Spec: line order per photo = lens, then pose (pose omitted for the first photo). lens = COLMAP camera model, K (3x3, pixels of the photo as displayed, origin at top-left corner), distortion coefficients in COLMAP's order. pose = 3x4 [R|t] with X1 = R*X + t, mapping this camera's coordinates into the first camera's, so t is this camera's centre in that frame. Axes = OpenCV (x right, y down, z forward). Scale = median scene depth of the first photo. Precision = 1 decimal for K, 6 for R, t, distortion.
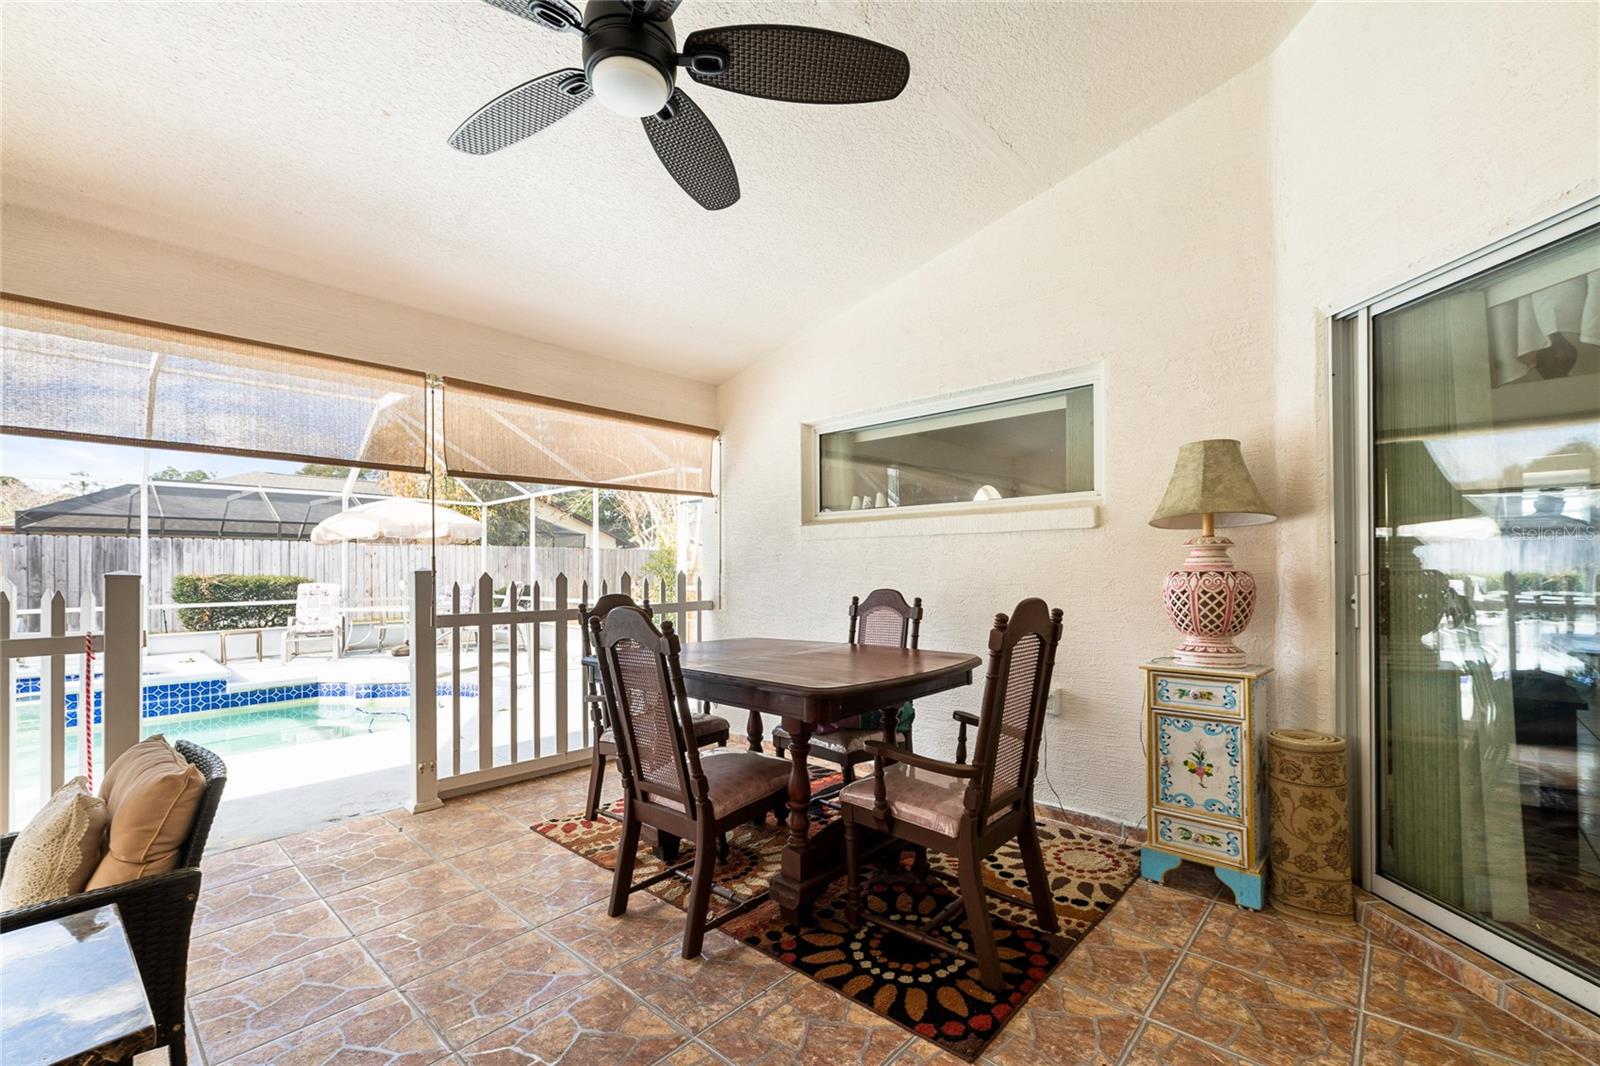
lens RADIAL K [[686.3, 0, 815.4], [0, 686.3, 560.2], [0, 0, 1]] dist [0.002294, -0.000166]
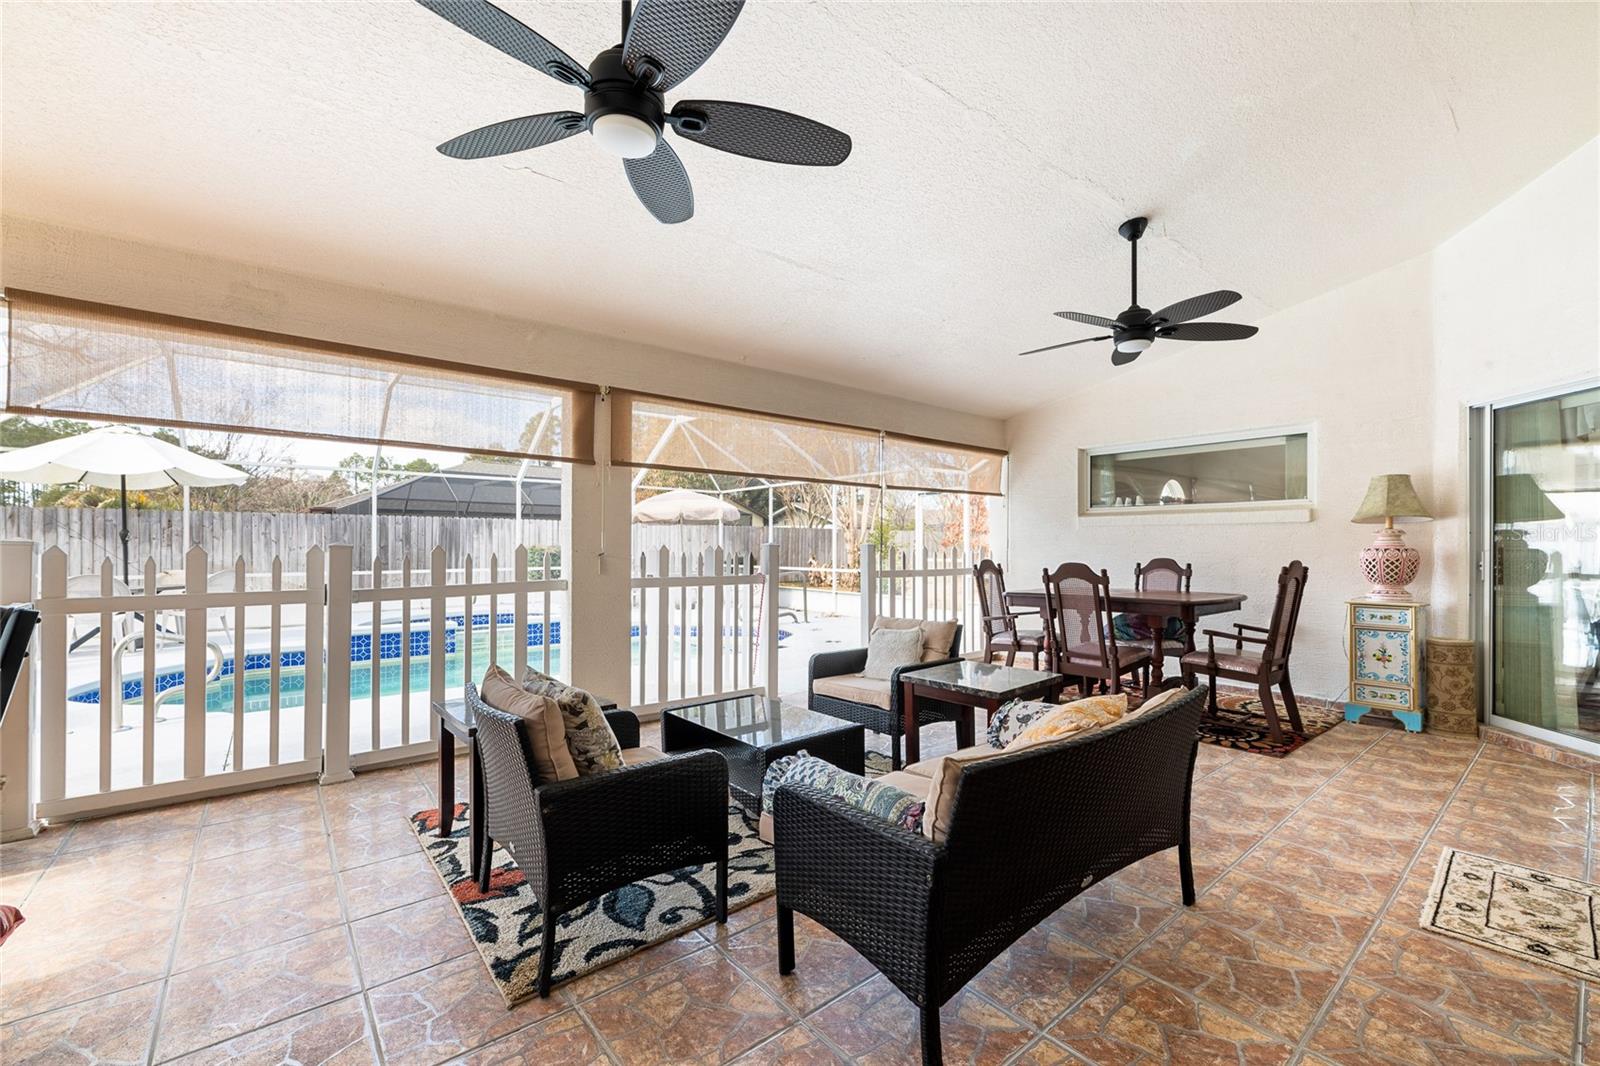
lens RADIAL K [[686.3, 0, 805.4], [0, 686.3, 540.8], [0, 0, 1]] dist [0.002294, -0.000166]
pose [[0.988562, 0.008044, -0.150602, -0.663639], [-0.007380, 0.999960, 0.004970, -0.001109], [0.150636, -0.003802, 0.988582, -0.999629]]
